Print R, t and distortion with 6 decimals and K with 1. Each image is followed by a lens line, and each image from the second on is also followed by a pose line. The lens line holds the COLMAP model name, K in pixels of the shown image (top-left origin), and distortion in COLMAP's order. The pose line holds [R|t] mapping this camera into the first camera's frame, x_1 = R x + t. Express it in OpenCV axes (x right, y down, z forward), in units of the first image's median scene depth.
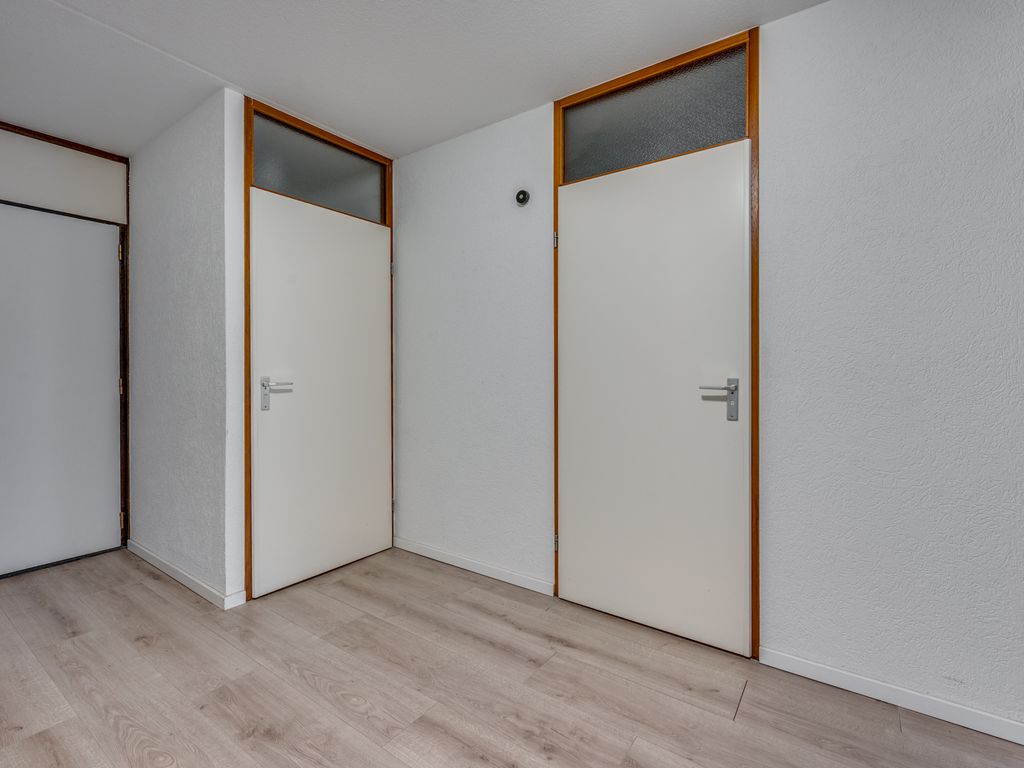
lens RADIAL K [[480.4, 0, 512.0], [0, 480.4, 384.0], [0, 0, 1]] dist [-0.000282, 0.000201]
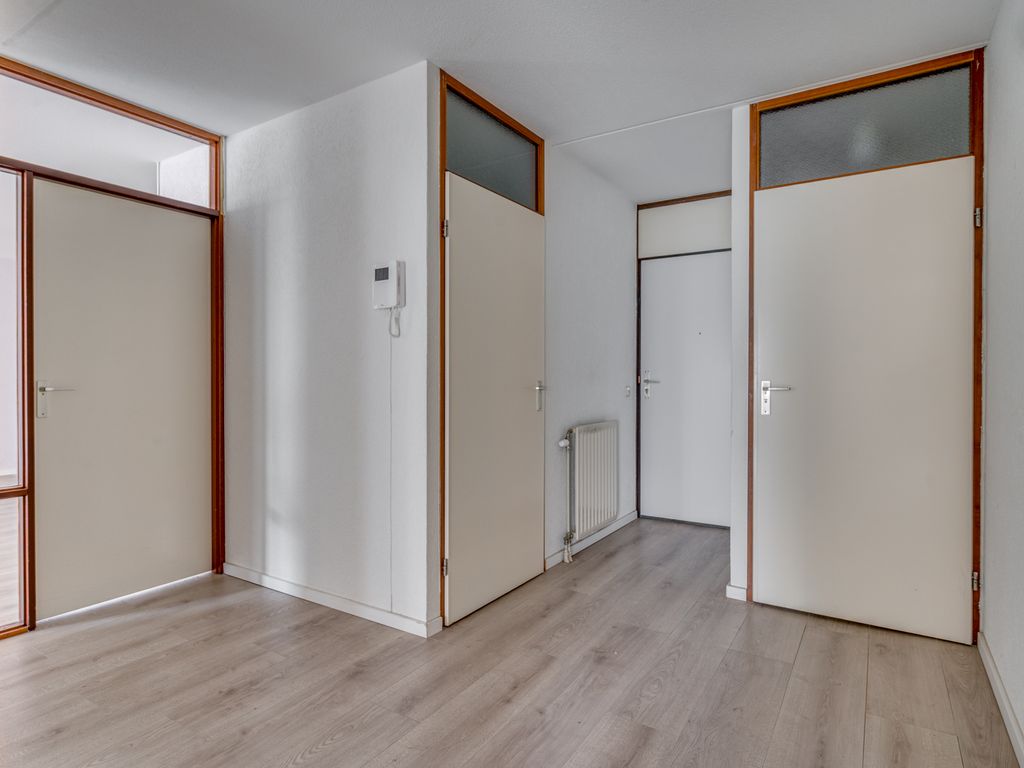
lens RADIAL K [[578.0, 0, 512.0], [0, 578.0, 384.0], [0, 0, 1]] dist [0.004656, 0.002028]
pose [[0.048370, 0.006206, -0.998810, 0.757173], [-0.034165, 0.999406, 0.004555, 0.011209], [0.998245, 0.033904, 0.048553, 0.516768]]
